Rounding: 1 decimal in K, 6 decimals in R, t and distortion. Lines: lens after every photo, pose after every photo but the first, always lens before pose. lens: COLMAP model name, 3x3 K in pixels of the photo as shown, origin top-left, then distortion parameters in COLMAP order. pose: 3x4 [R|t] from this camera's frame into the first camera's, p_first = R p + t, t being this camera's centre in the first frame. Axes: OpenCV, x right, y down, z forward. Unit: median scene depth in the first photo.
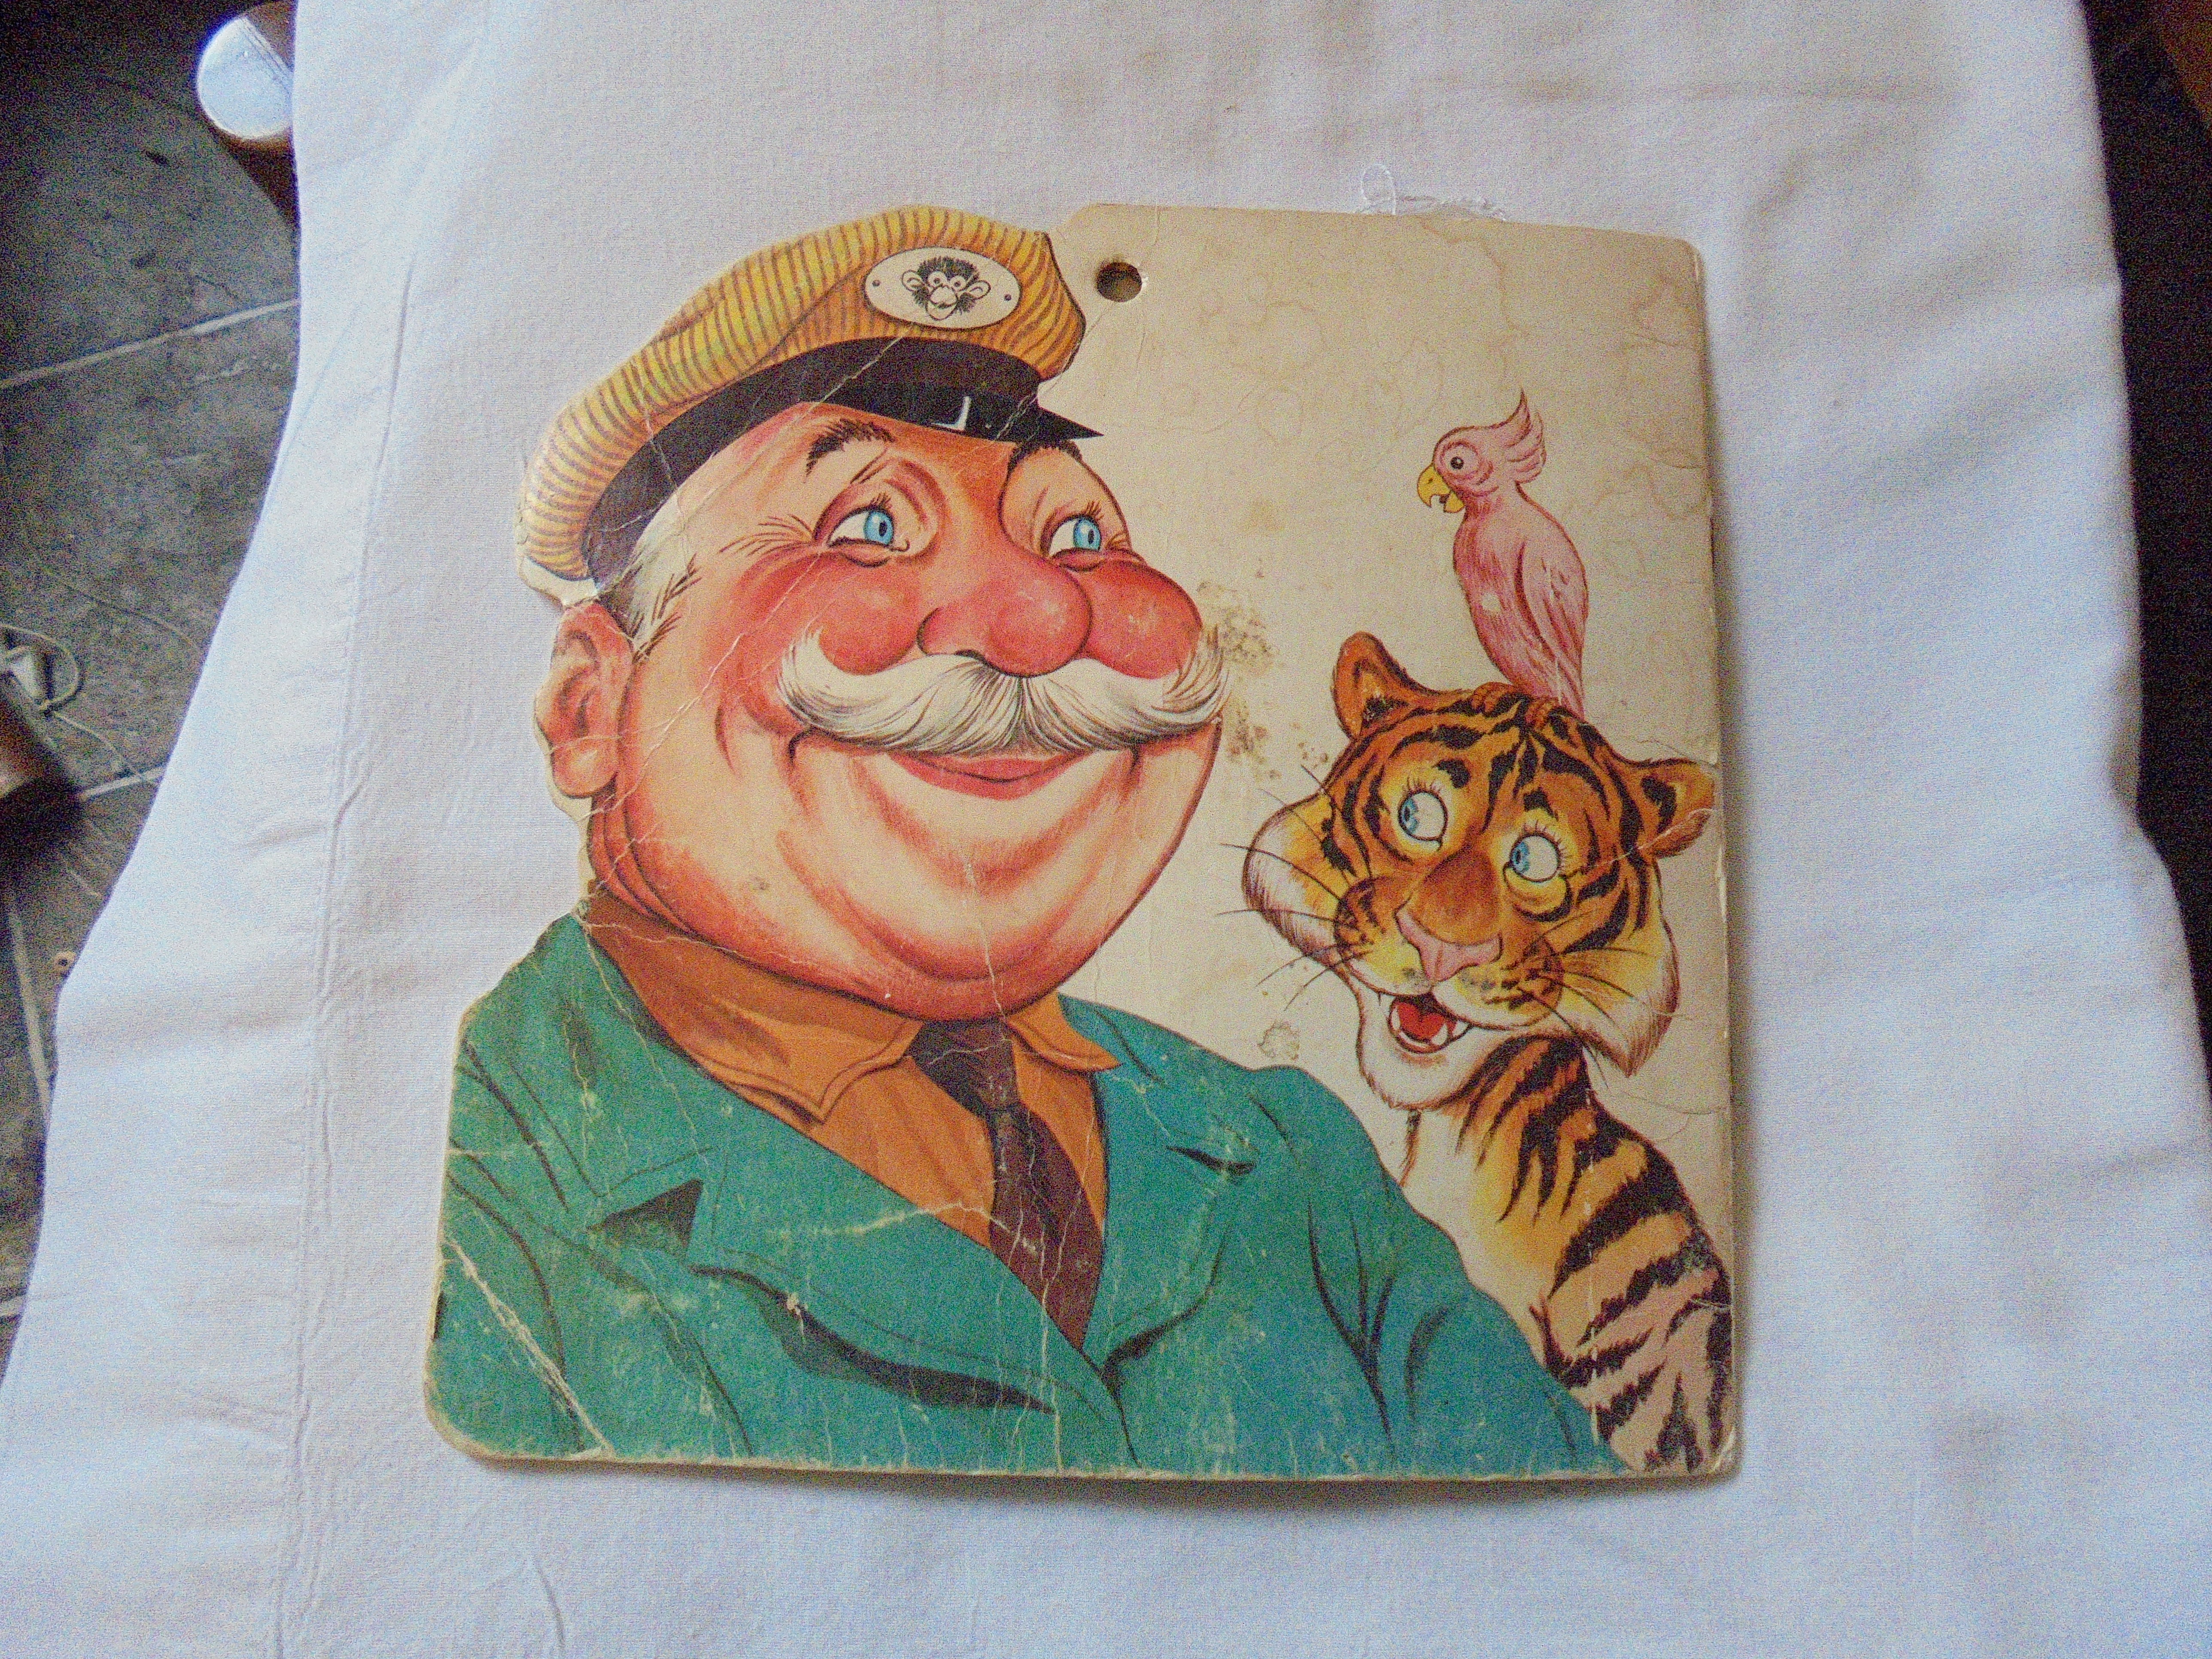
lens RADIAL K [[1640.0, 0, 1106.0], [0, 1640.0, 829.5], [0, 0, 1]] dist [-0.109252, 0.089232]
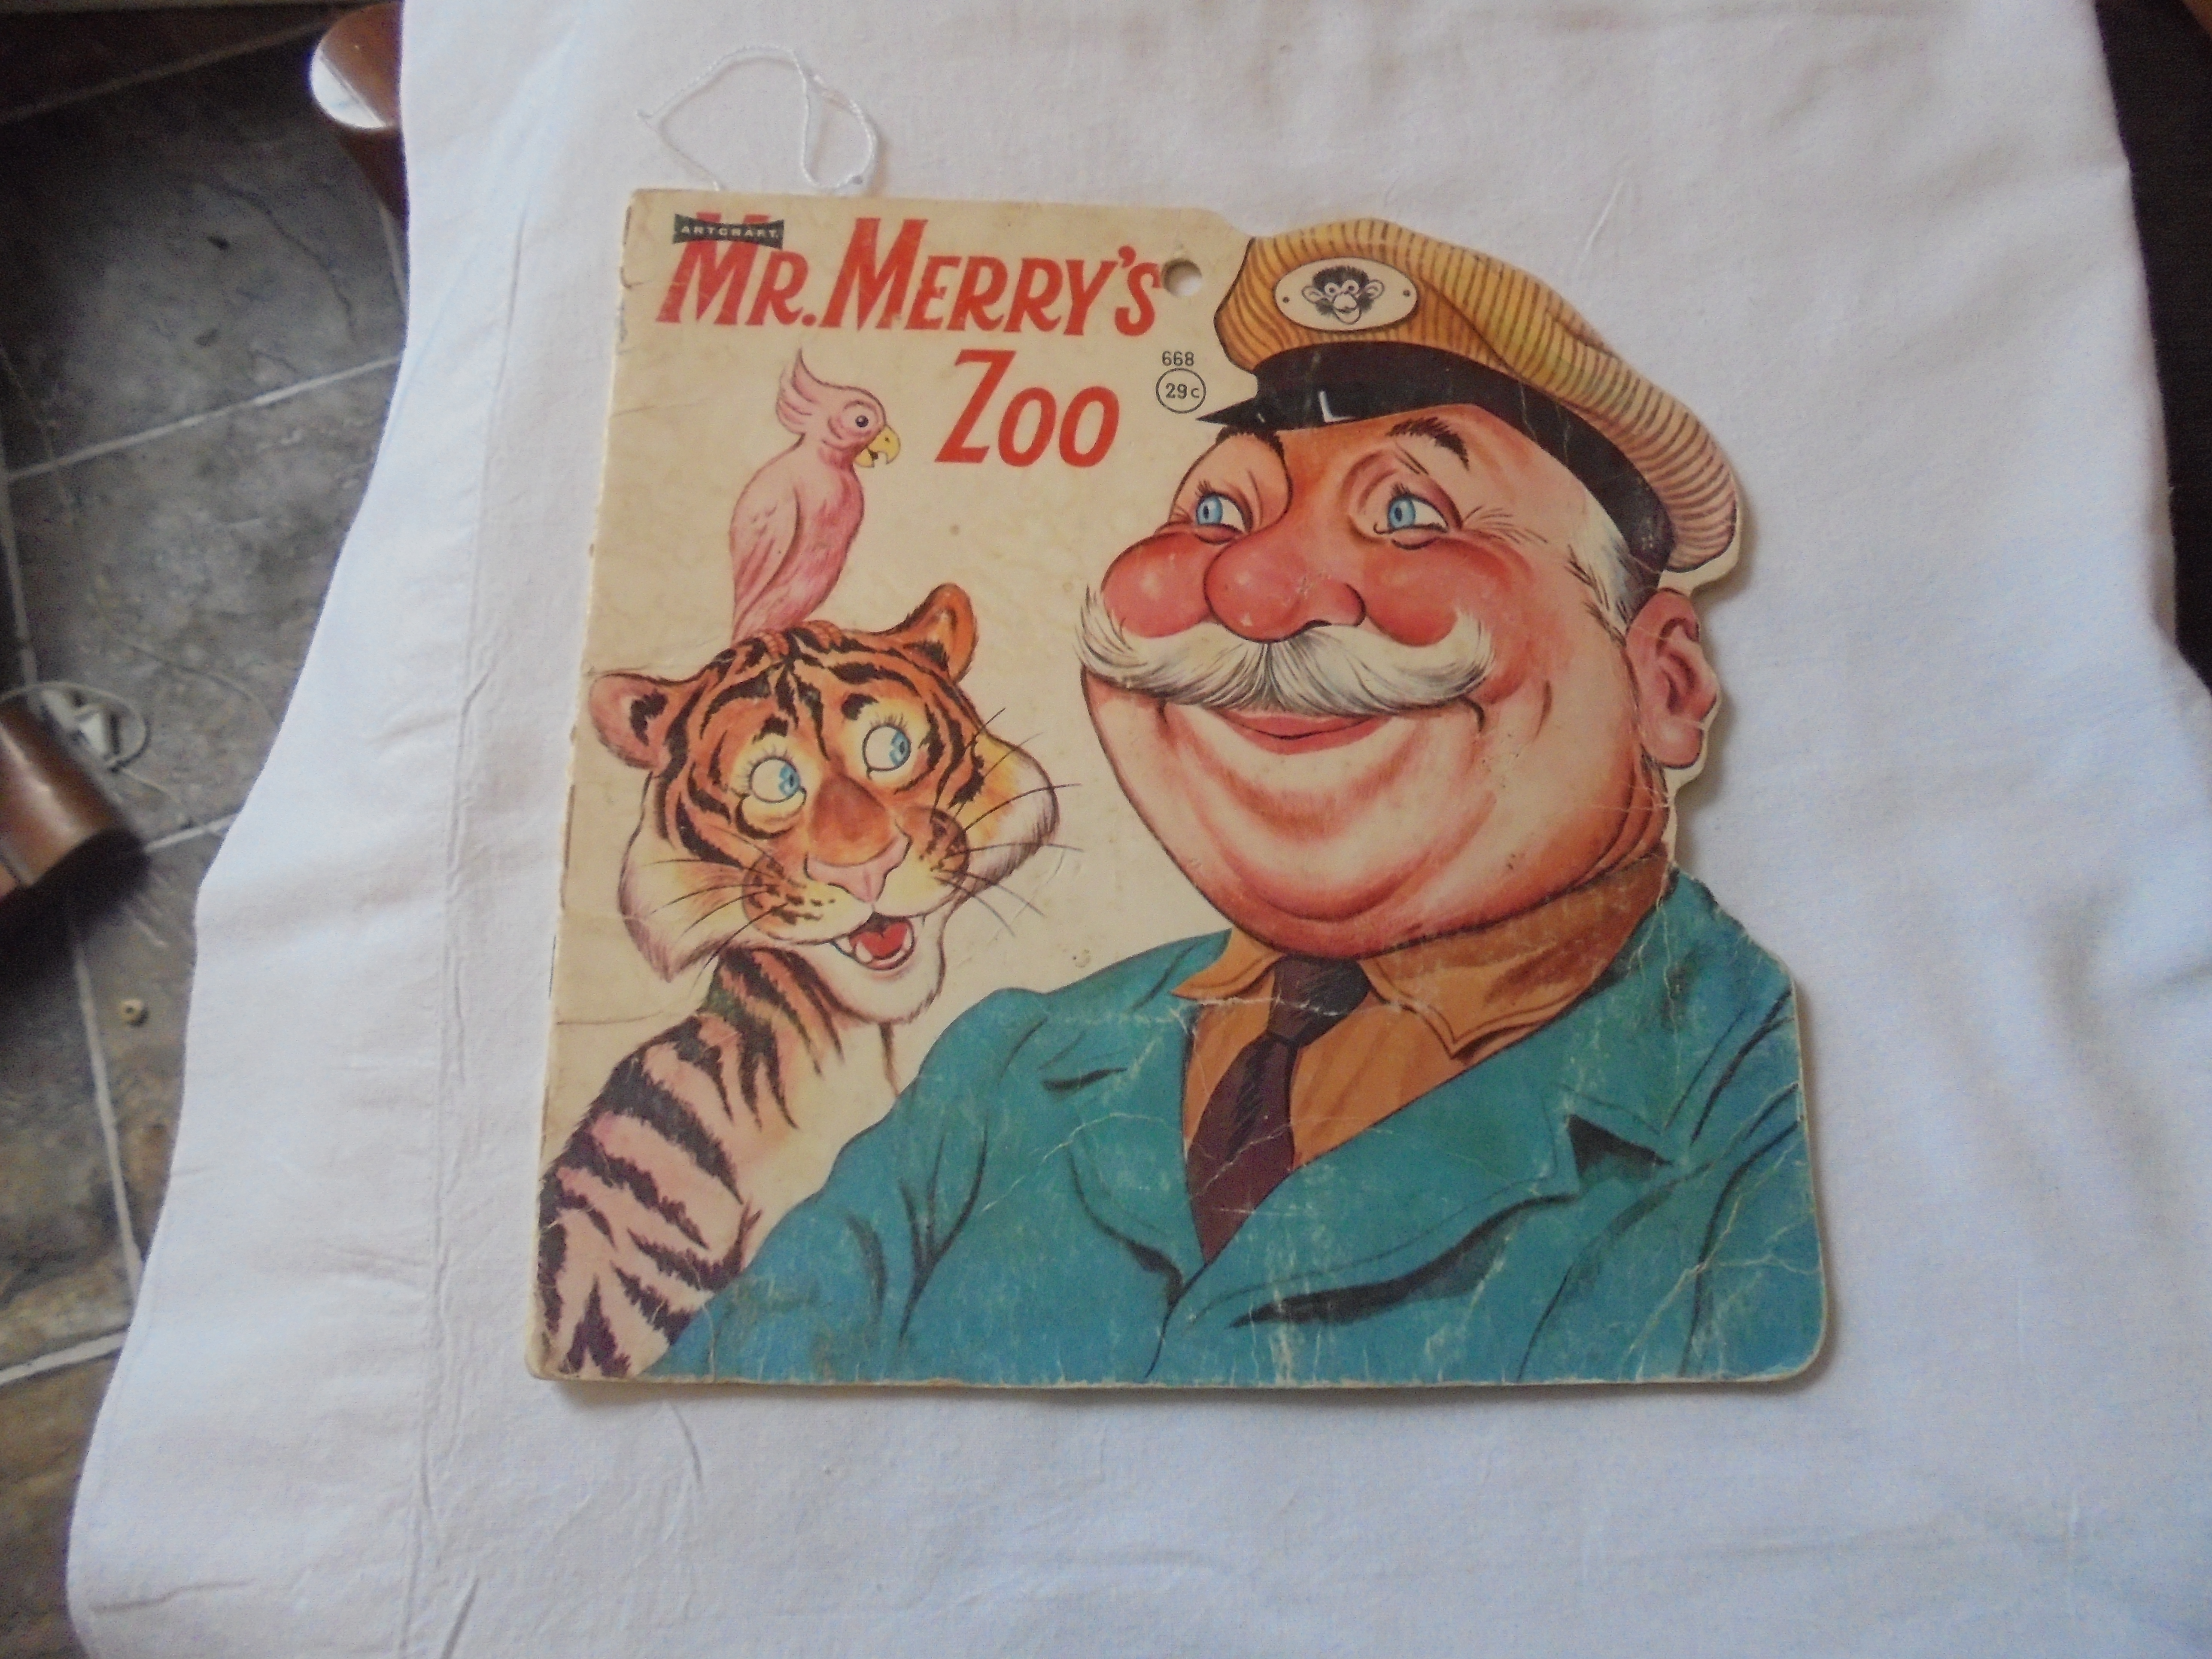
lens RADIAL K [[1640.0, 0, 1106.0], [0, 1640.0, 829.5], [0, 0, 1]] dist [-0.109252, 0.089232]
pose [[0.999419, -0.032523, -0.010178, -0.047382], [0.031784, 0.997325, -0.065818, 0.140752], [0.012291, 0.065456, 0.997780, -0.036621]]
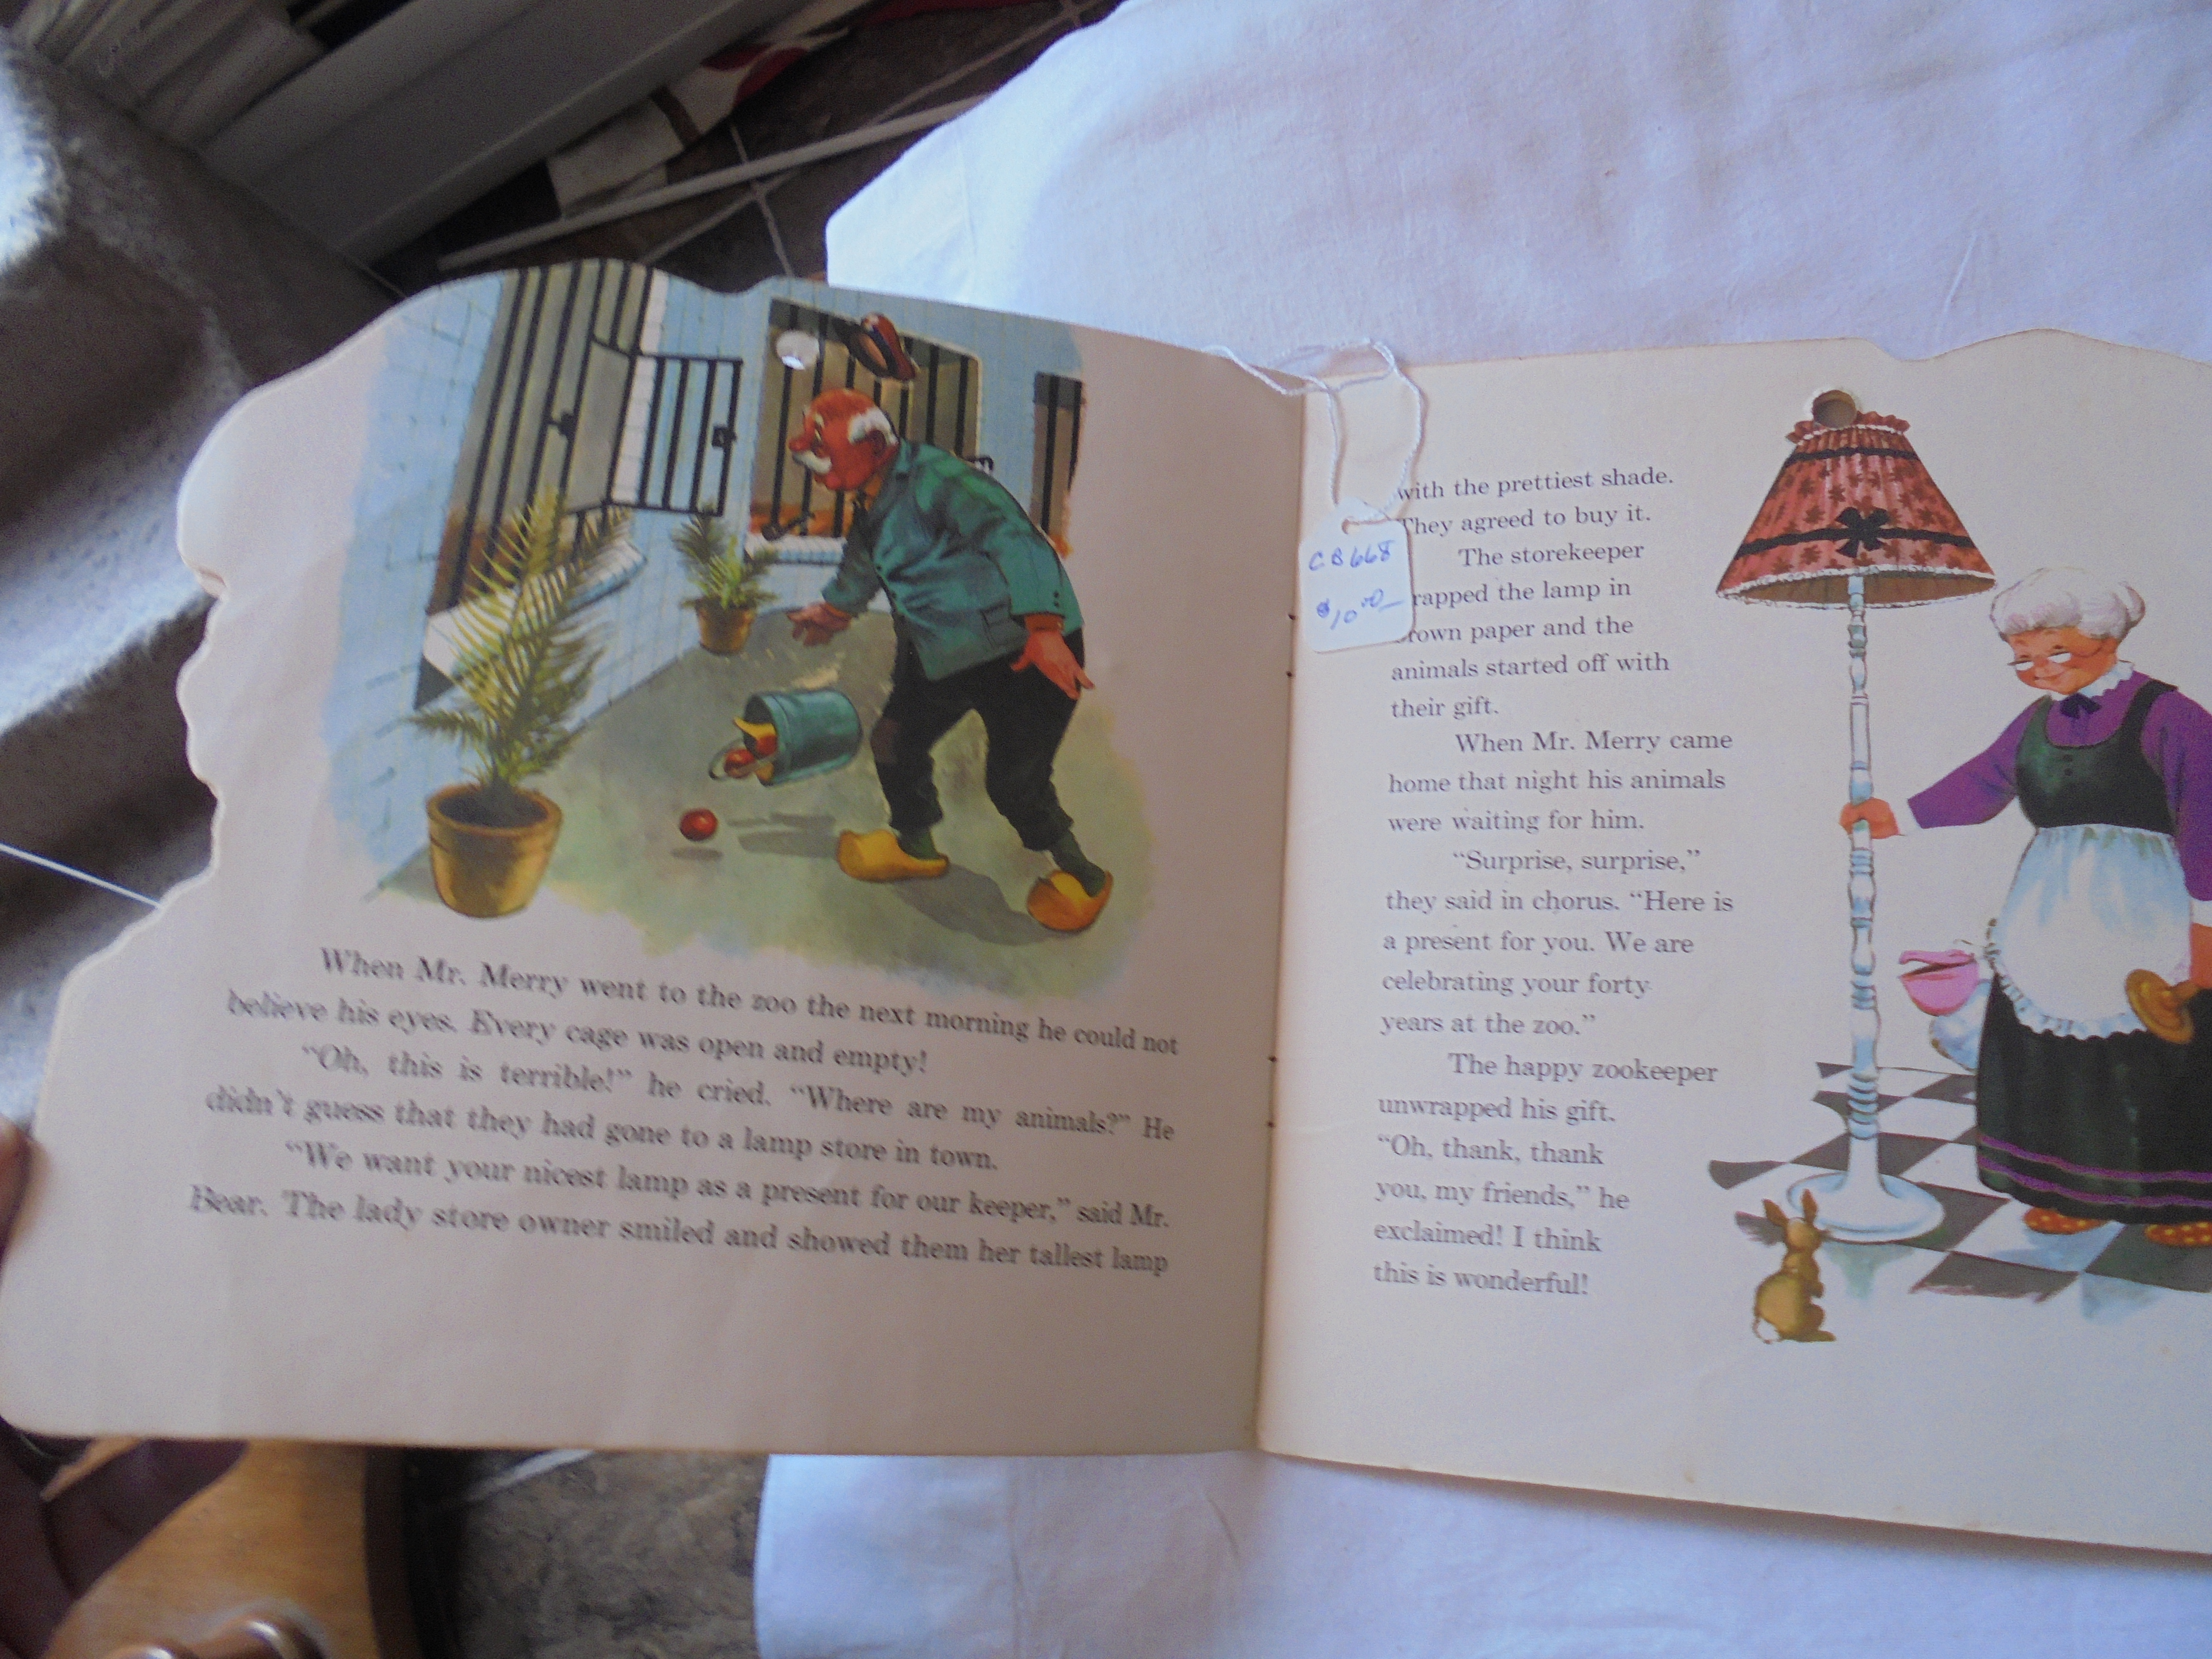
lens RADIAL K [[1640.0, 0, 1106.0], [0, 1640.0, 829.5], [0, 0, 1]] dist [-0.109252, 0.089232]
pose [[0.944804, -0.153301, -0.289558, -0.000681], [0.137560, 0.987719, -0.074080, 0.039401], [0.297358, 0.030160, 0.954290, -0.158759]]
